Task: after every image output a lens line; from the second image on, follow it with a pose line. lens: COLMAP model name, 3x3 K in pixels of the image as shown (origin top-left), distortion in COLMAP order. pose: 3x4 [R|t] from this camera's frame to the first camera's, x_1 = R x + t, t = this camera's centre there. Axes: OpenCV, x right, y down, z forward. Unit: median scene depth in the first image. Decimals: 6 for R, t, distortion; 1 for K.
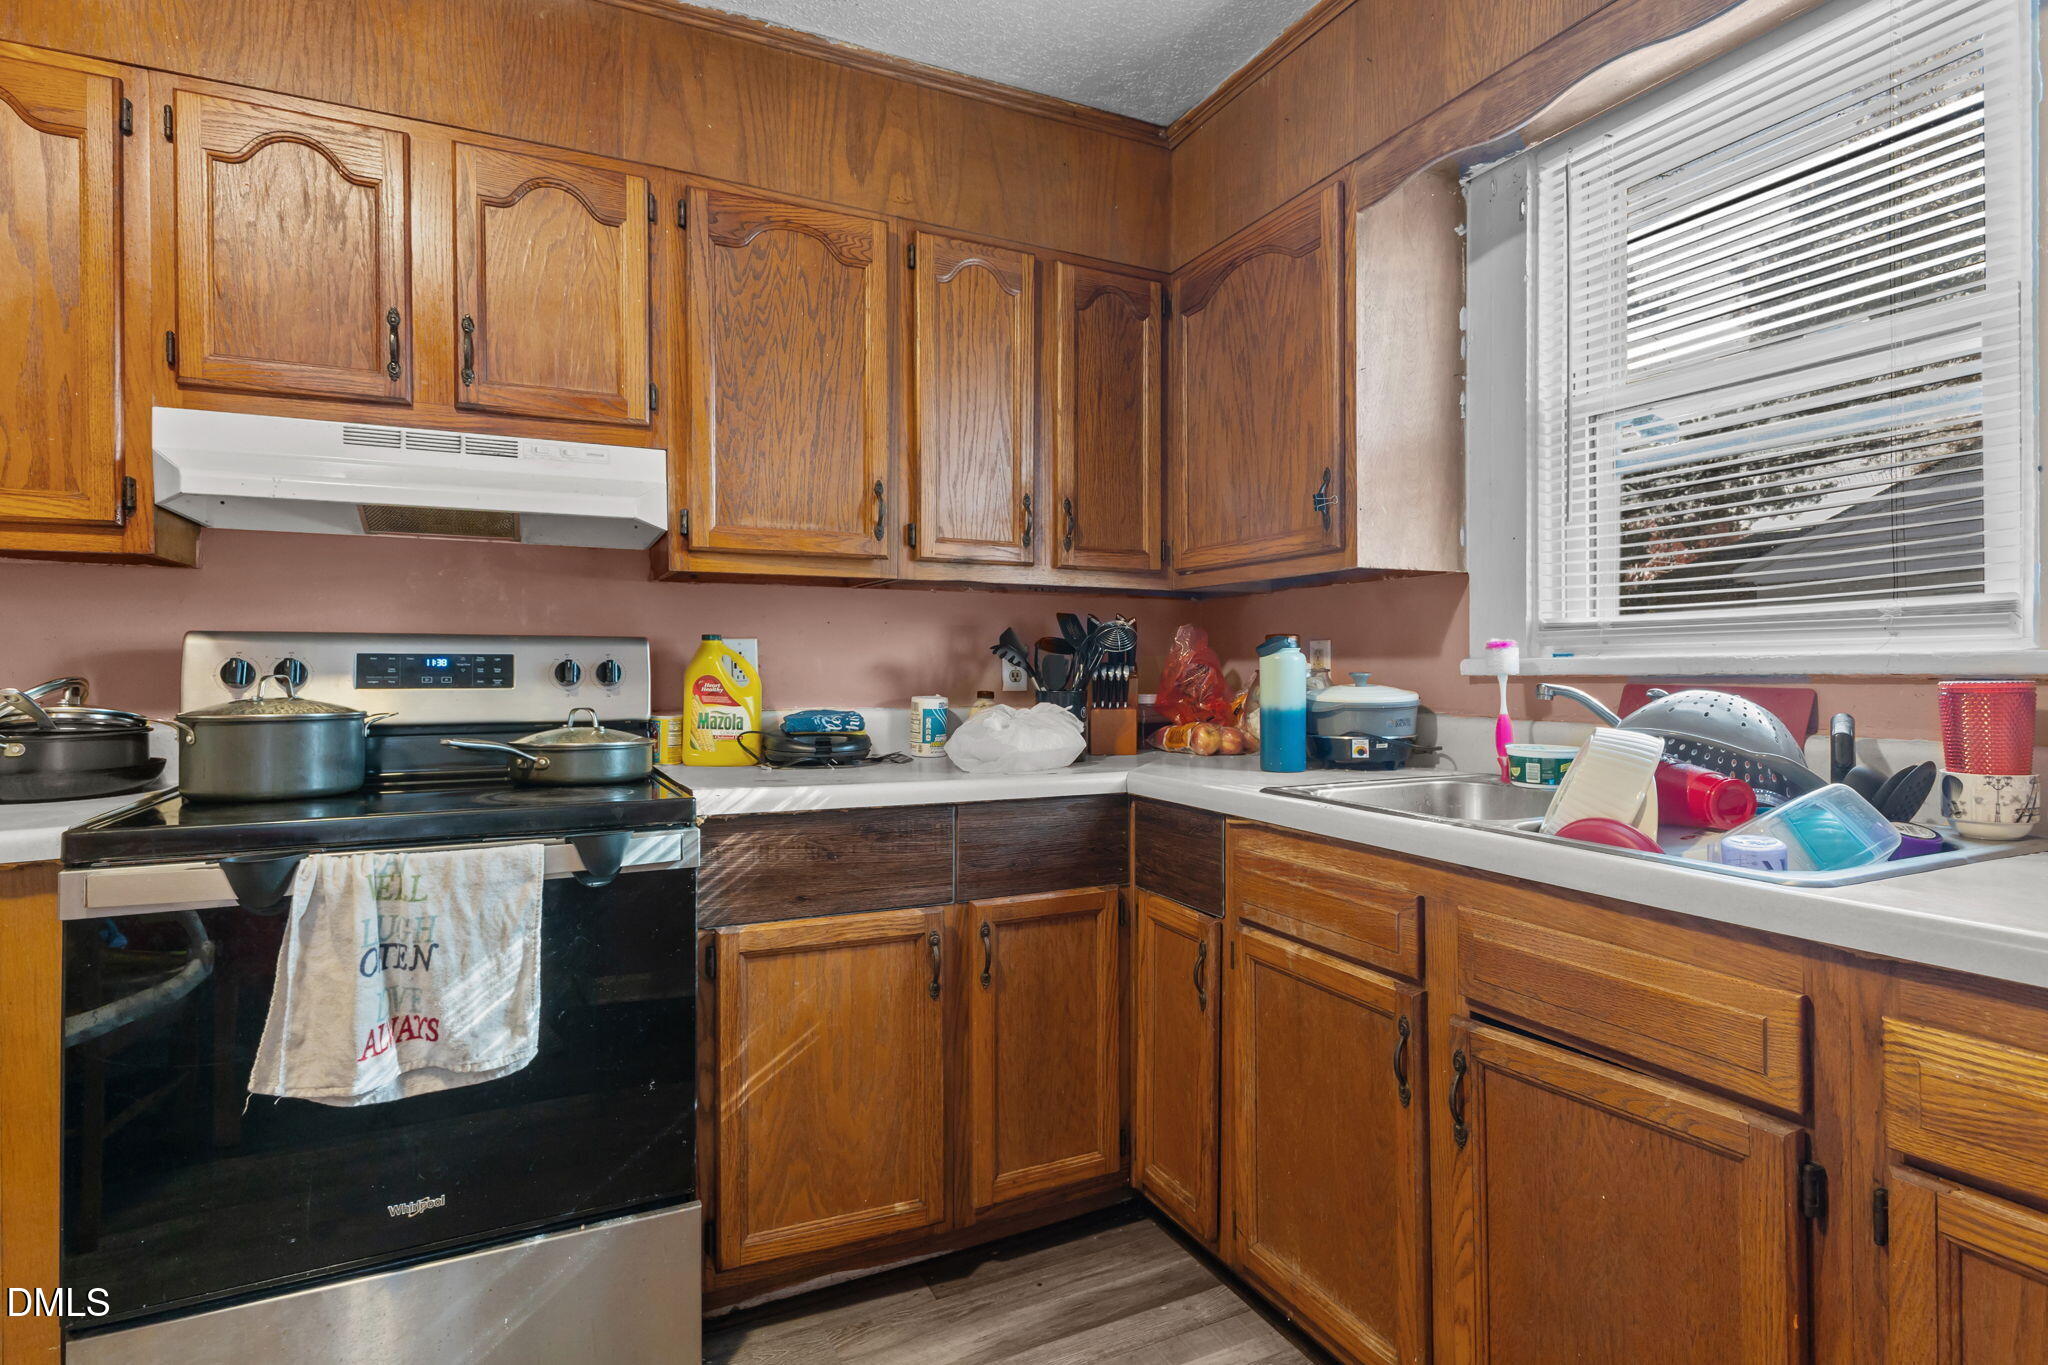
lens RADIAL K [[1039.6, 0, 1024.5], [0, 1039.6, 671.5], [0, 0, 1]] dist [0.030638, -0.017204]
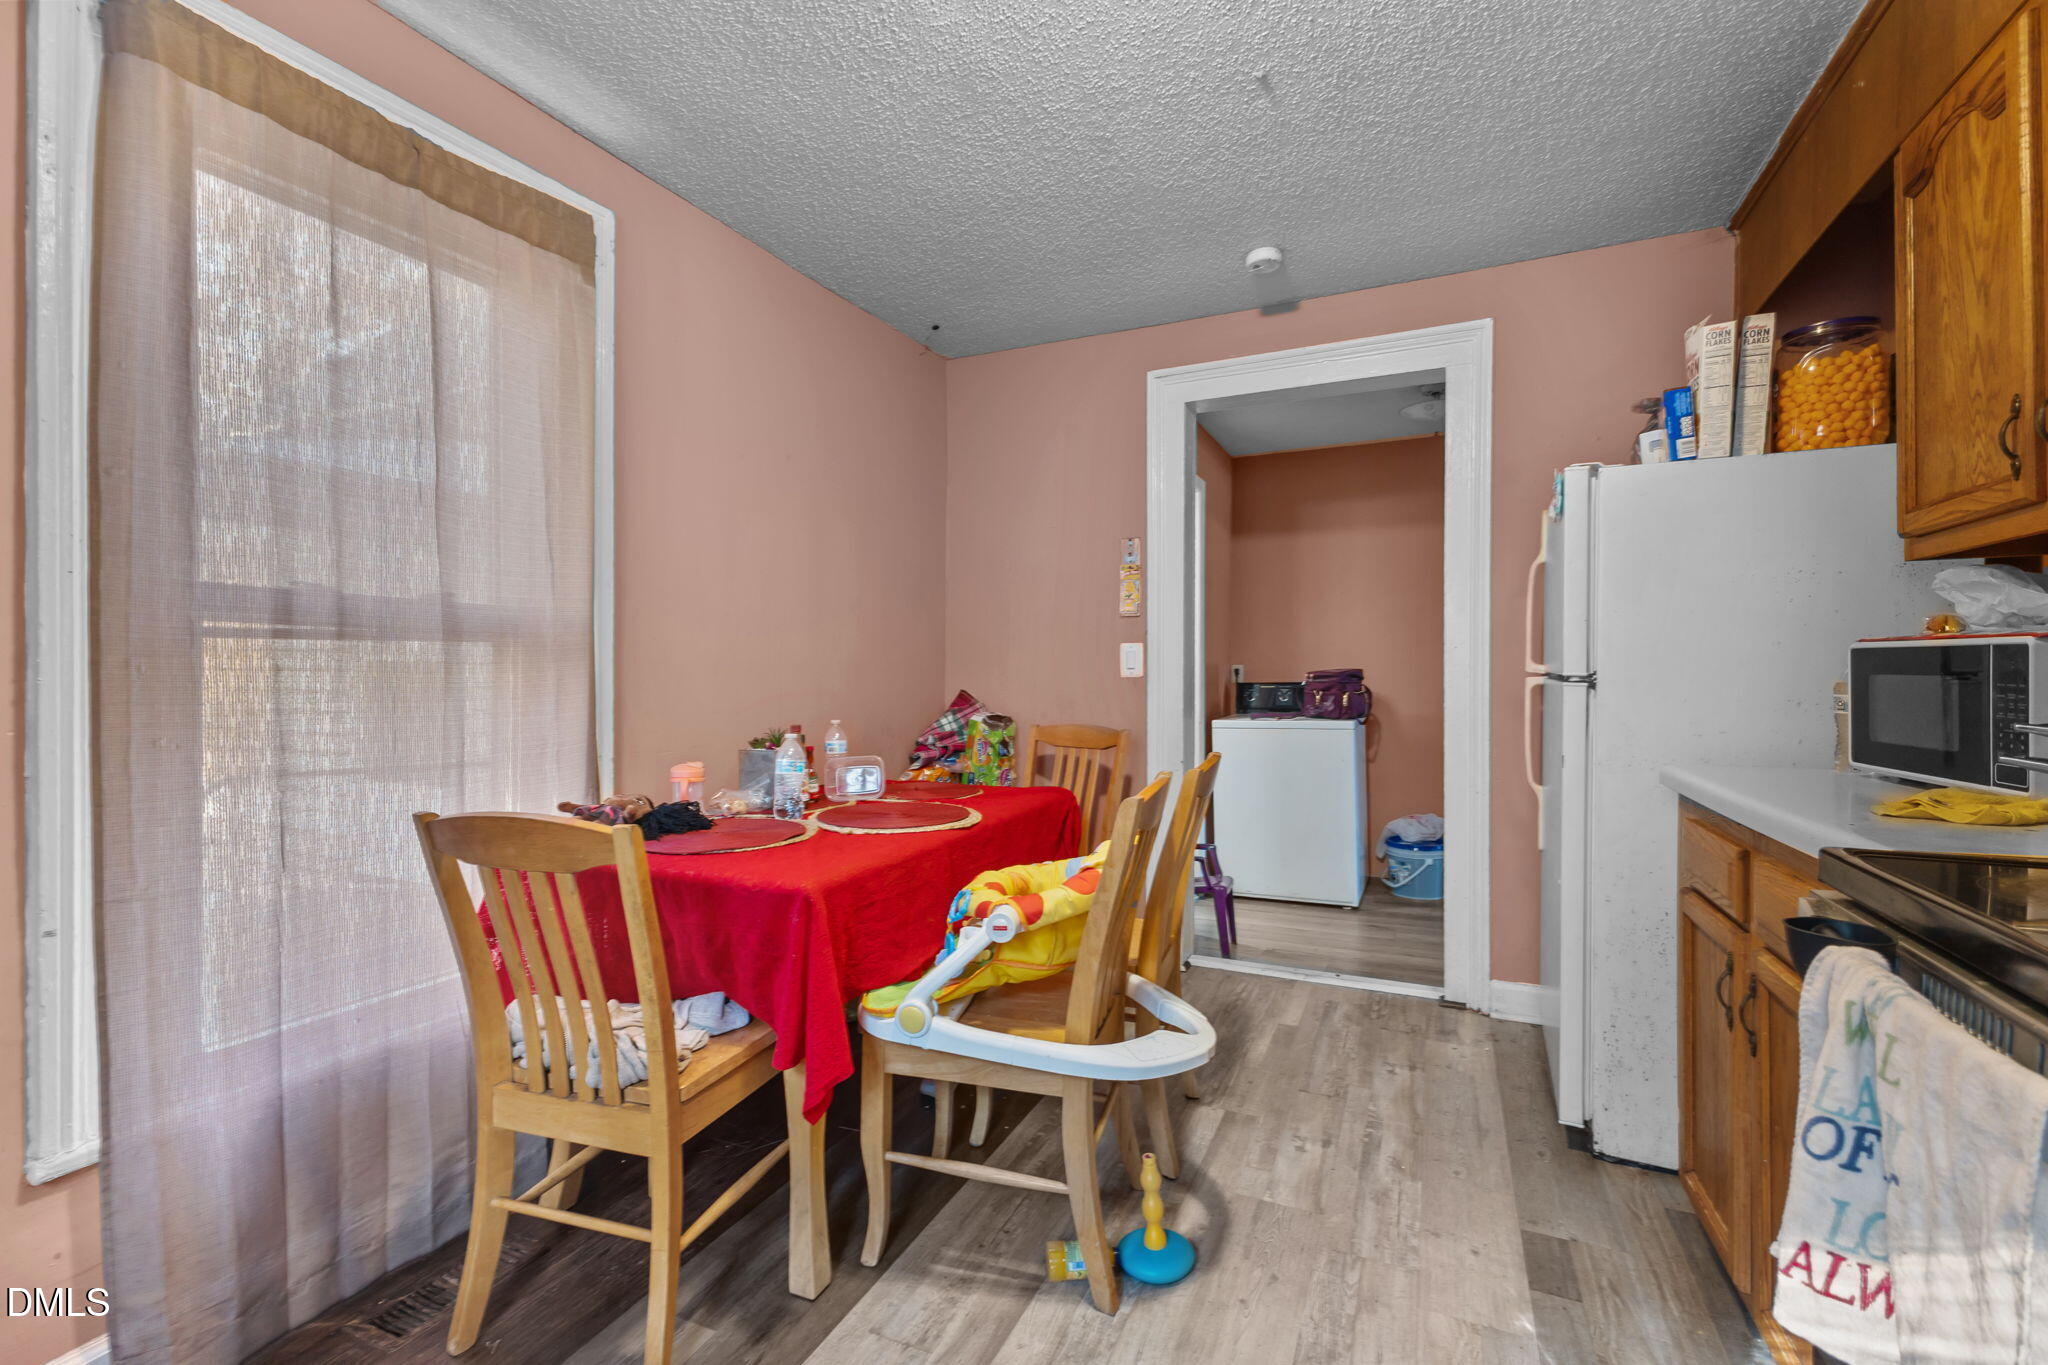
lens RADIAL K [[894.9, 0, 1021.3], [0, 894.9, 670.4], [0, 0, 1]] dist [0.000700, -0.000176]
pose [[-0.772509, 0.008017, -0.634954, 0.051874], [0.007145, 0.999967, 0.003933, -0.001411], [0.634964, -0.001498, -0.772540, 0.842956]]
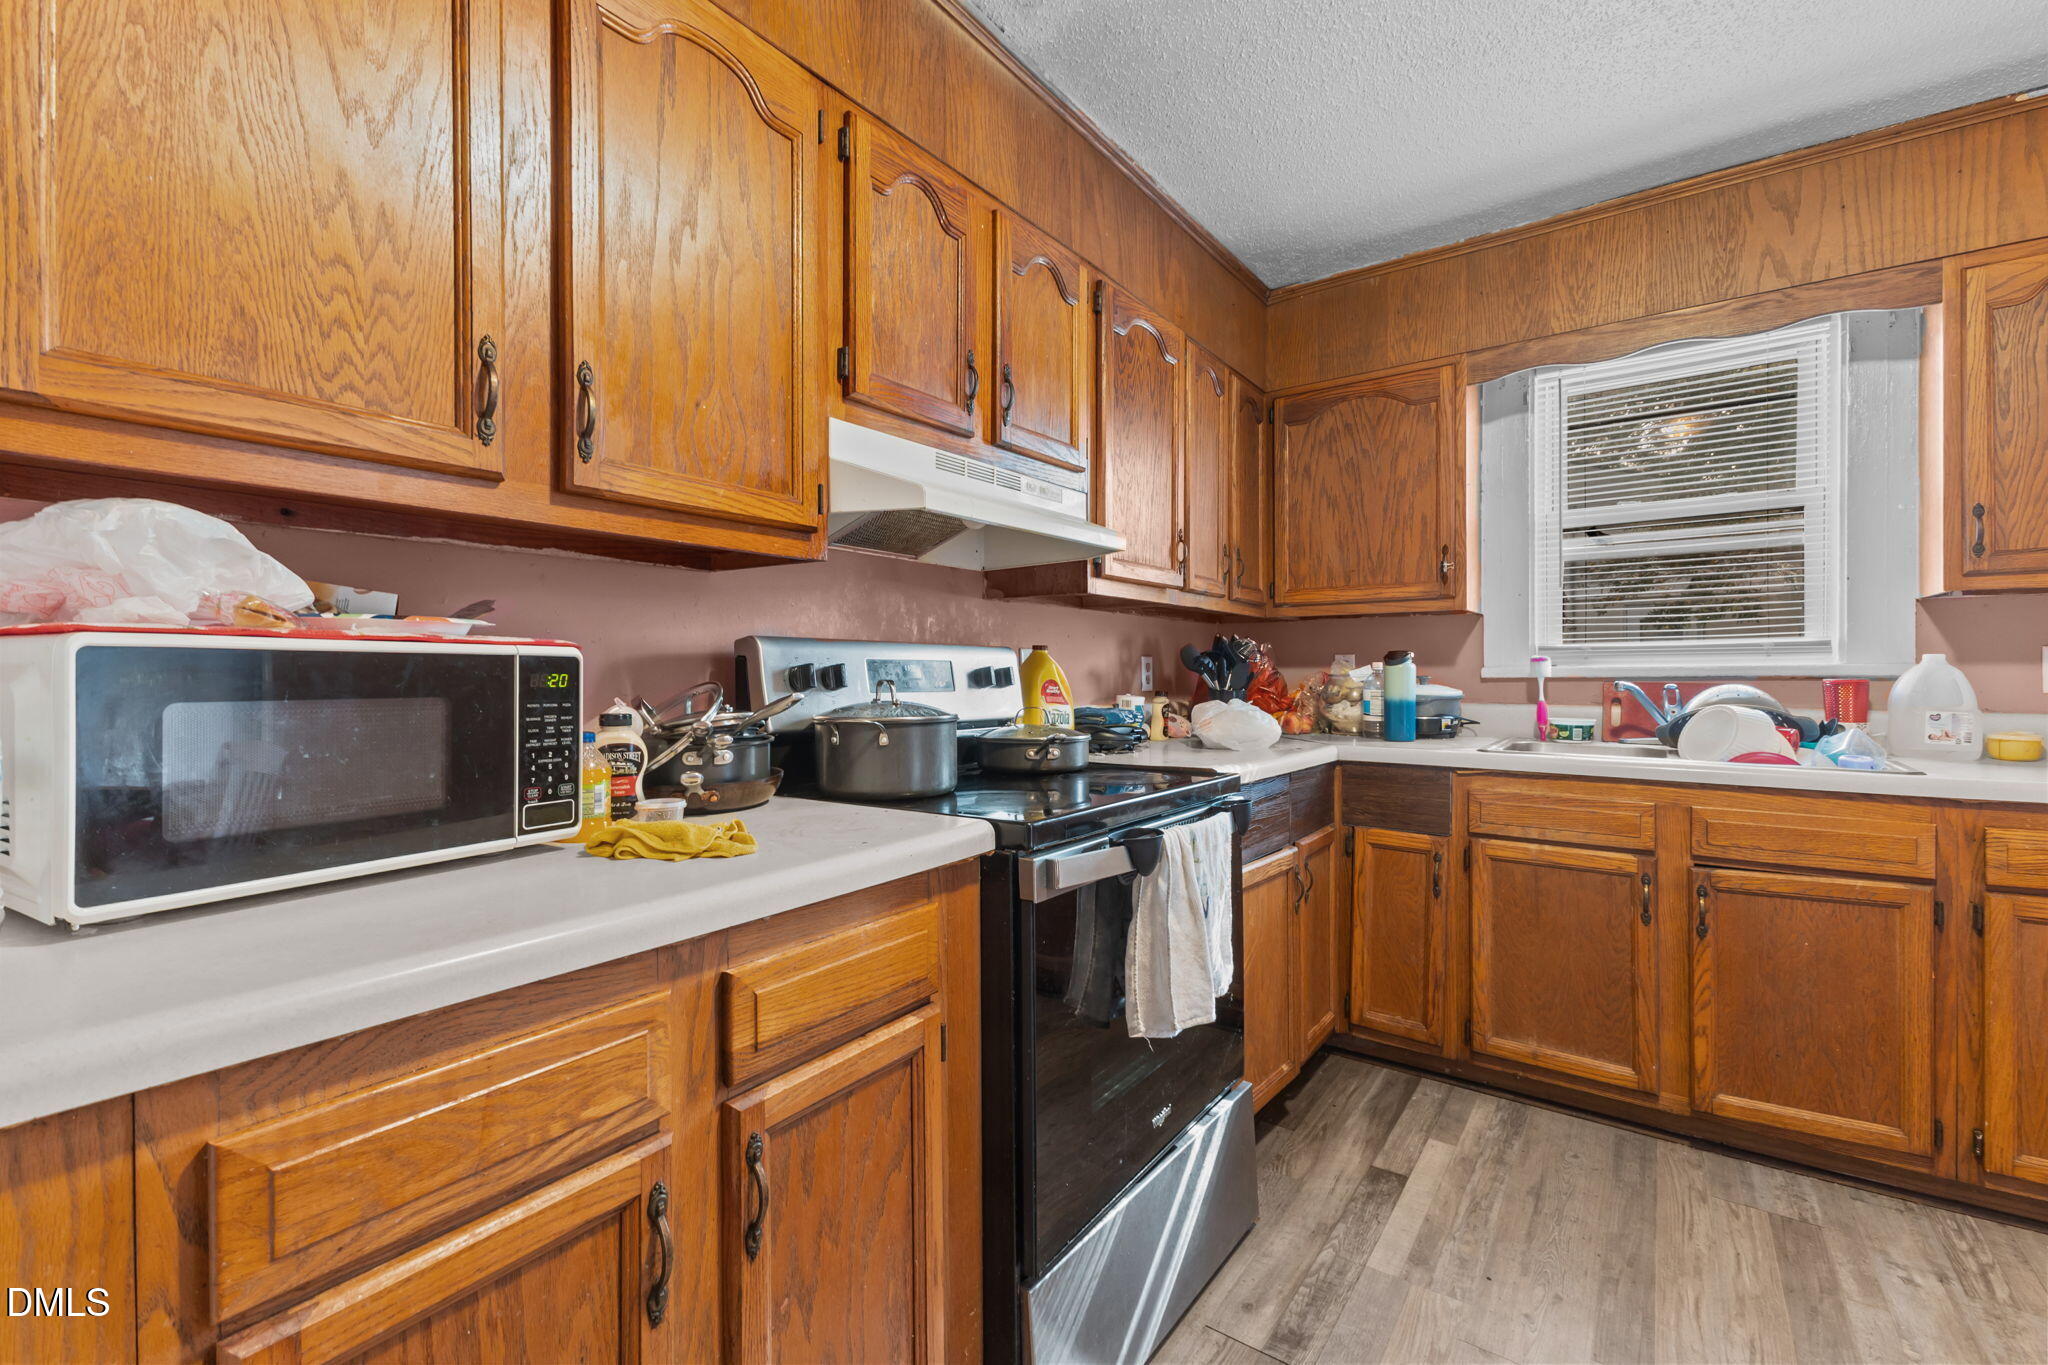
lens RADIAL K [[878.4, 0, 1024.5], [0, 878.4, 676.5], [0, 0, 1]] dist [0.009679, -0.000193]
pose [[0.884982, -0.001720, 0.465622, -0.992601], [0.002151, 0.999998, -0.000395, 0.001116], [-0.465621, 0.001351, 0.884983, 0.146715]]
